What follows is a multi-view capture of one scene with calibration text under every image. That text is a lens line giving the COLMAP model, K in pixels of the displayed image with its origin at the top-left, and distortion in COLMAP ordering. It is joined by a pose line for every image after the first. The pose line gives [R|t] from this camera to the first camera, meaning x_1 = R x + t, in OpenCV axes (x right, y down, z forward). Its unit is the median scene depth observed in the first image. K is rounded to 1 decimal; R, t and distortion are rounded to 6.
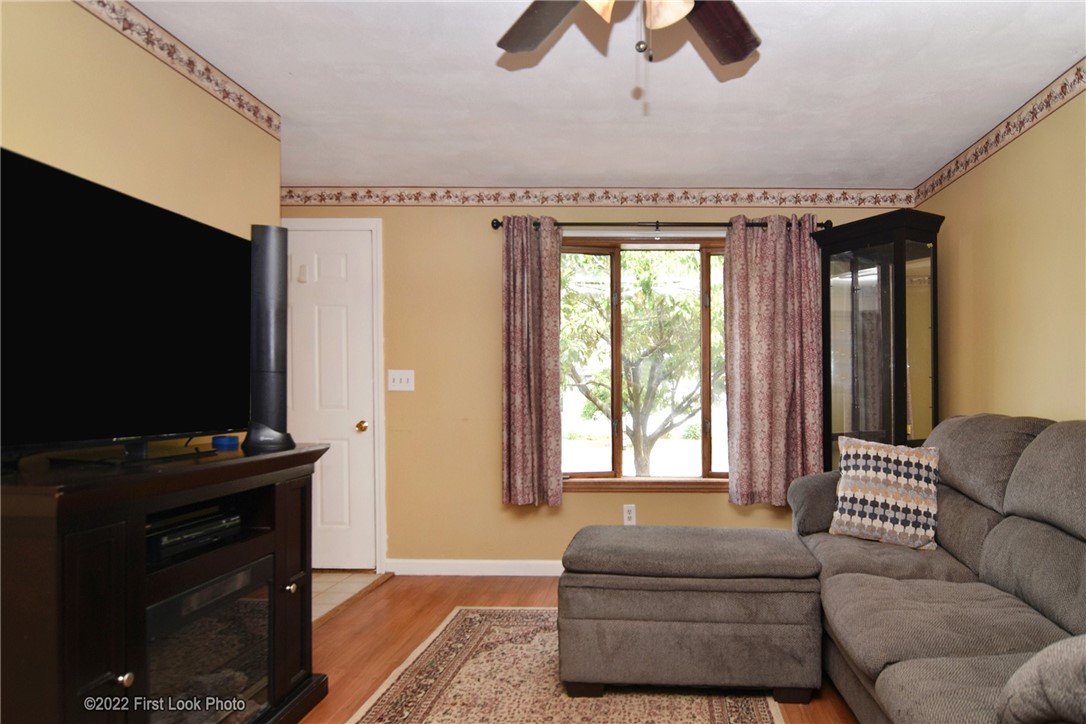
lens RADIAL K [[638.1, 0, 542.7], [0, 638.1, 391.0], [0, 0, 1]] dist [-0.008051, -0.007478]
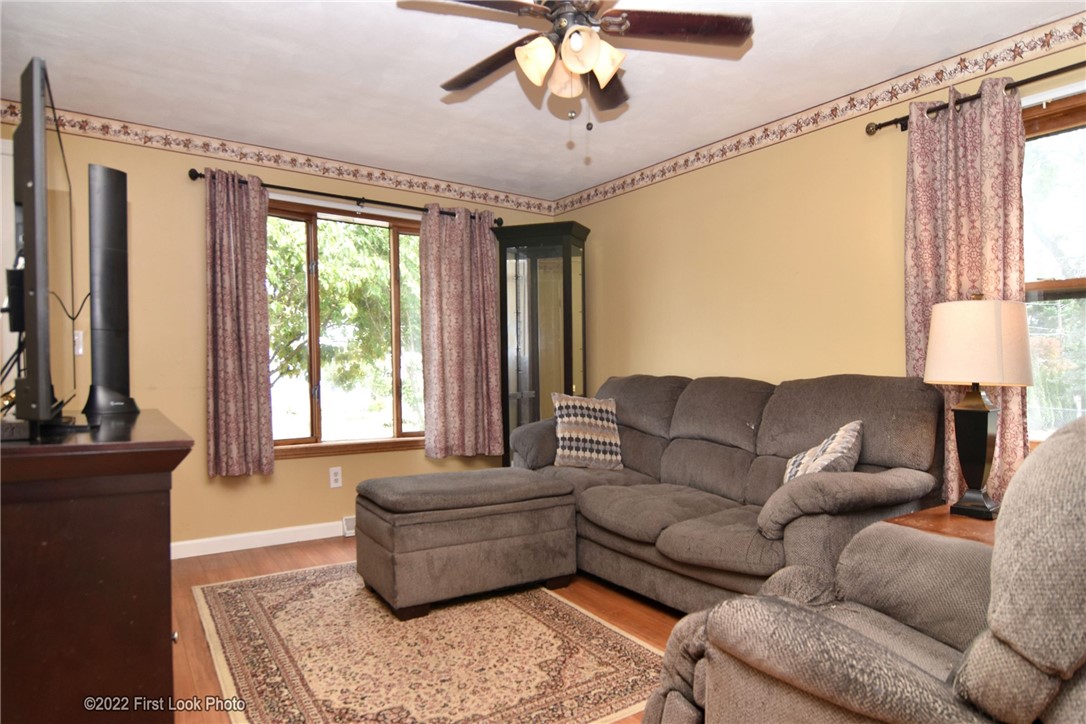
lens RADIAL K [[638.1, 0, 541.6], [0, 638.1, 364.8], [0, 0, 1]] dist [-0.008051, -0.007478]
pose [[0.816927, 0.002555, 0.576736, -0.247542], [-0.006594, 0.999966, 0.004909, 0.005598], [-0.576704, -0.007813, 0.816916, -0.048950]]
